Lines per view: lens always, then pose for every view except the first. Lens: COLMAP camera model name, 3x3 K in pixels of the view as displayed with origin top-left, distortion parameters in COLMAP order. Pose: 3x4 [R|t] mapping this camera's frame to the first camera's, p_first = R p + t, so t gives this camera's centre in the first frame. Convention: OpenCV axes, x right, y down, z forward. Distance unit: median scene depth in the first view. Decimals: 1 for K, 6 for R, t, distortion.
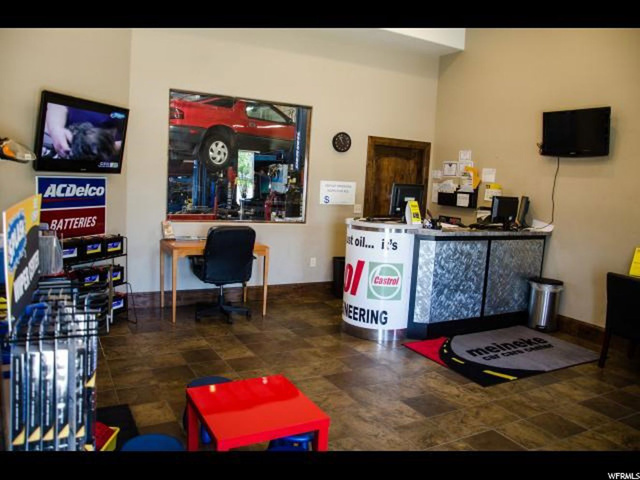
lens RADIAL K [[498.9, 0, 320.0], [0, 498.9, 240.0], [0, 0, 1]] dist [-0.116059, 0.012962]
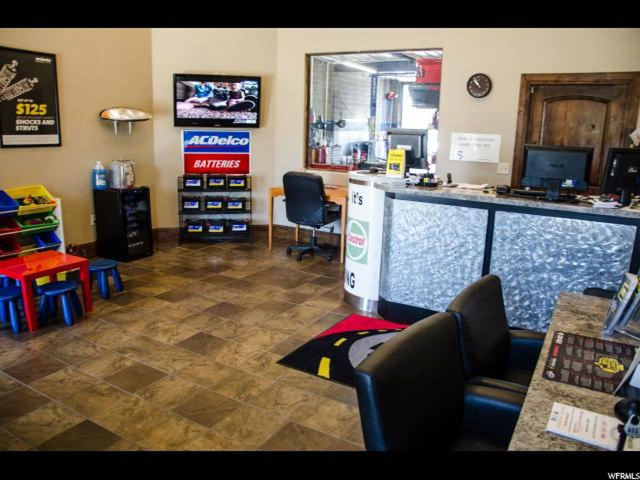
lens RADIAL K [[498.9, 0, 320.0], [0, 498.9, 240.0], [0, 0, 1]] dist [-0.116059, 0.012962]
pose [[0.509842, 0.152366, -0.846667, 0.879947], [-0.104154, 0.987883, 0.115060, -0.012539], [0.853940, 0.029521, 0.519534, 0.502336]]
